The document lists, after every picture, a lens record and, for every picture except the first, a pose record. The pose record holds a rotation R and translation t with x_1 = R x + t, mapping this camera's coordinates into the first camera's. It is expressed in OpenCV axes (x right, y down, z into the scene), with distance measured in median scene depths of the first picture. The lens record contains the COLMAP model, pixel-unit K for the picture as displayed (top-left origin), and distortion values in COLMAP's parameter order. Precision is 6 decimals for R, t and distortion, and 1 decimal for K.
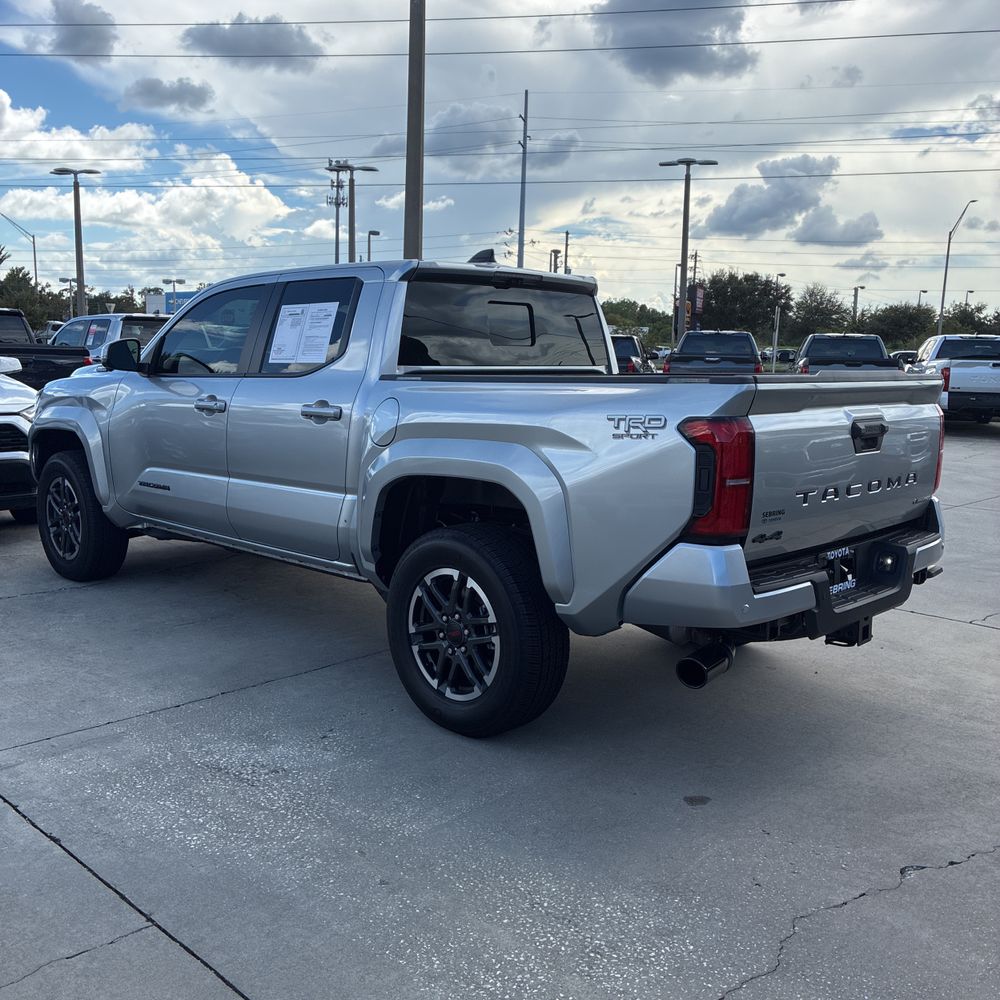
lens RADIAL K [[1022.4, 0, 503.4], [0, 1022.4, 502.5], [0, 0, 1]] dist [0.014738, 0.000000]
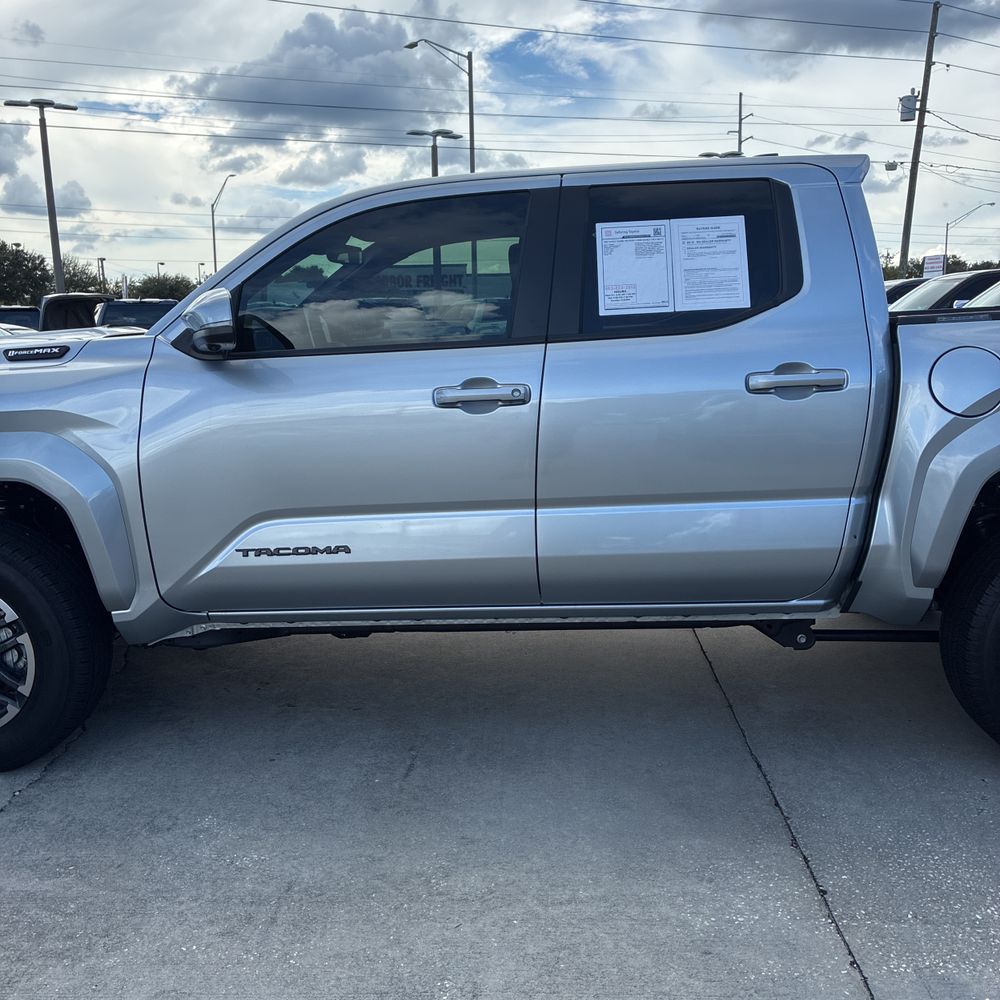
lens RADIAL K [[1022.4, 0, 500.2], [0, 1022.4, 497.9], [0, 0, 1]] dist [0.014738, 0.000000]
pose [[0.753458, -0.146769, 0.640905, -0.129165], [0.133573, 0.988609, 0.069363, -0.014601], [-0.643785, 0.033345, 0.764480, 0.106131]]
